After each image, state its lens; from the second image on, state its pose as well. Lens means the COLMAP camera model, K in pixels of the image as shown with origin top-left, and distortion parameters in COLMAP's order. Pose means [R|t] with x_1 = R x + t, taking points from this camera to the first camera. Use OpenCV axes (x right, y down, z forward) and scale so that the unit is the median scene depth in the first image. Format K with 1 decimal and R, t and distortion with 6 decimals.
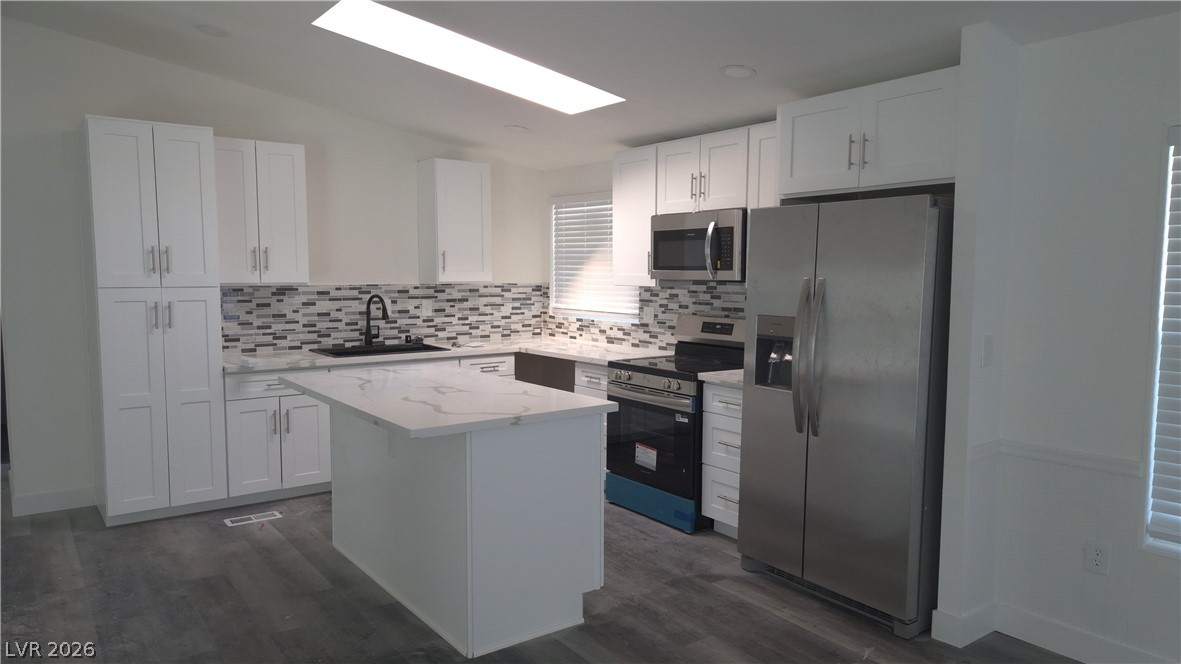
lens RADIAL K [[787.9, 0, 594.2], [0, 787.9, 340.2], [0, 0, 1]] dist [0.066081, -0.052232]
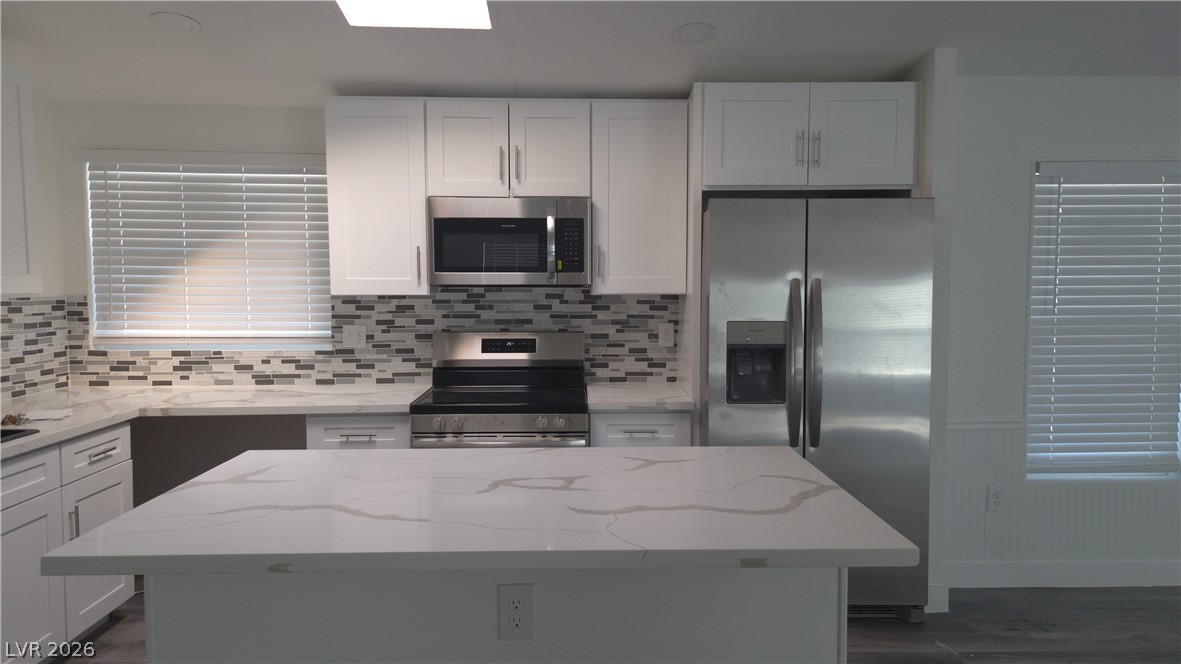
lens RADIAL K [[787.9, 0, 599.9], [0, 787.9, 334.2], [0, 0, 1]] dist [0.066081, -0.052232]
pose [[0.570159, -0.059633, 0.819367, -0.407474], [0.077170, 0.996840, 0.018851, -0.032055], [-0.817902, 0.052483, 0.572959, 0.433642]]
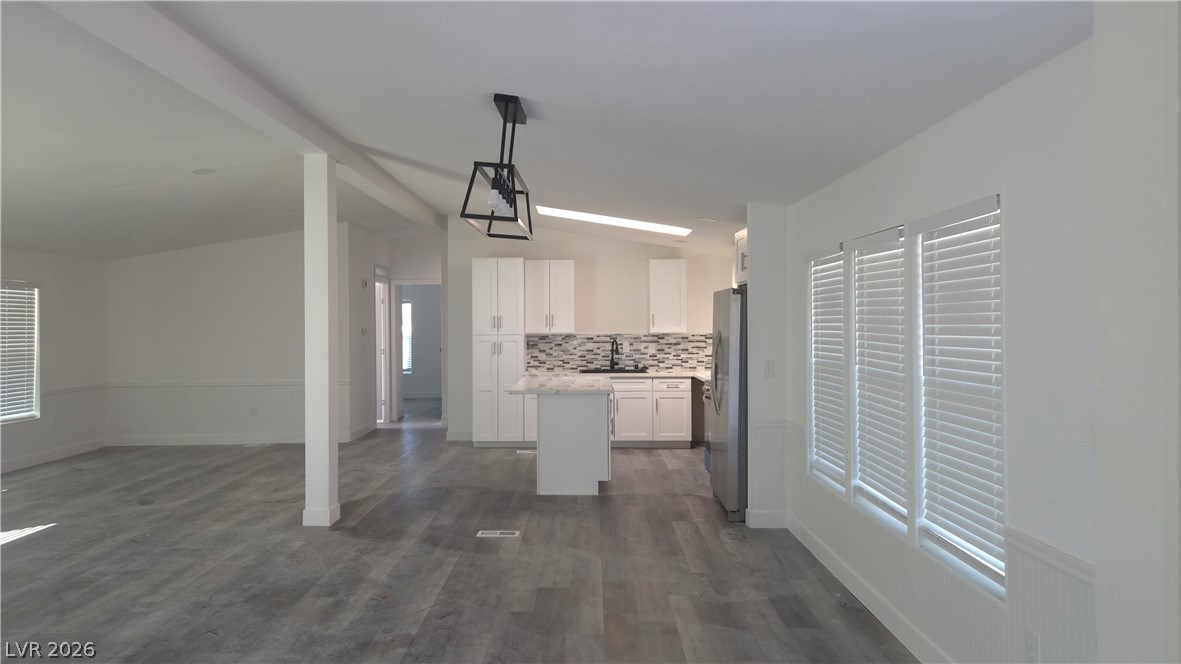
lens RADIAL K [[787.9, 0, 581.6], [0, 787.9, 319.7], [0, 0, 1]] dist [0.066081, -0.052232]
pose [[0.799859, -0.008241, -0.600131, 0.737795], [-0.046814, 0.996003, -0.076070, 0.035145], [0.598359, 0.088940, 0.796276, -0.441770]]
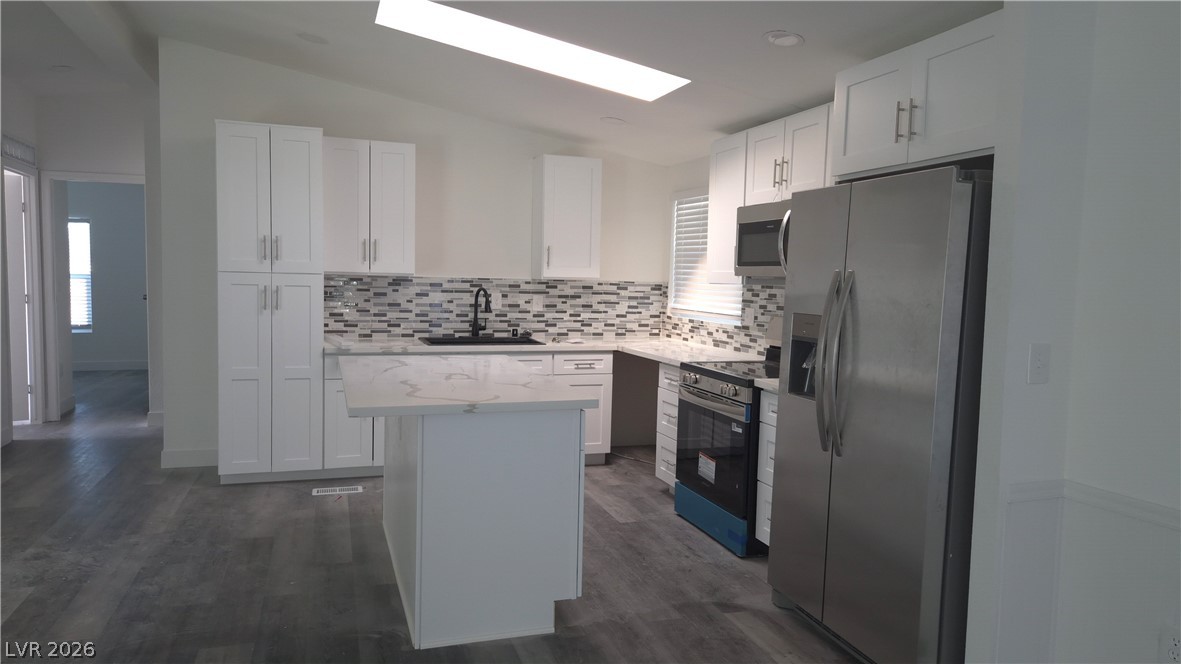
lens RADIAL K [[787.9, 0, 592.1], [0, 787.9, 331.8], [0, 0, 1]] dist [0.066081, -0.052232]
pose [[0.952707, 0.041830, -0.300999, 0.181485], [-0.048673, 0.998698, -0.015268, 0.008968], [0.299968, 0.029196, 0.953502, 0.068833]]
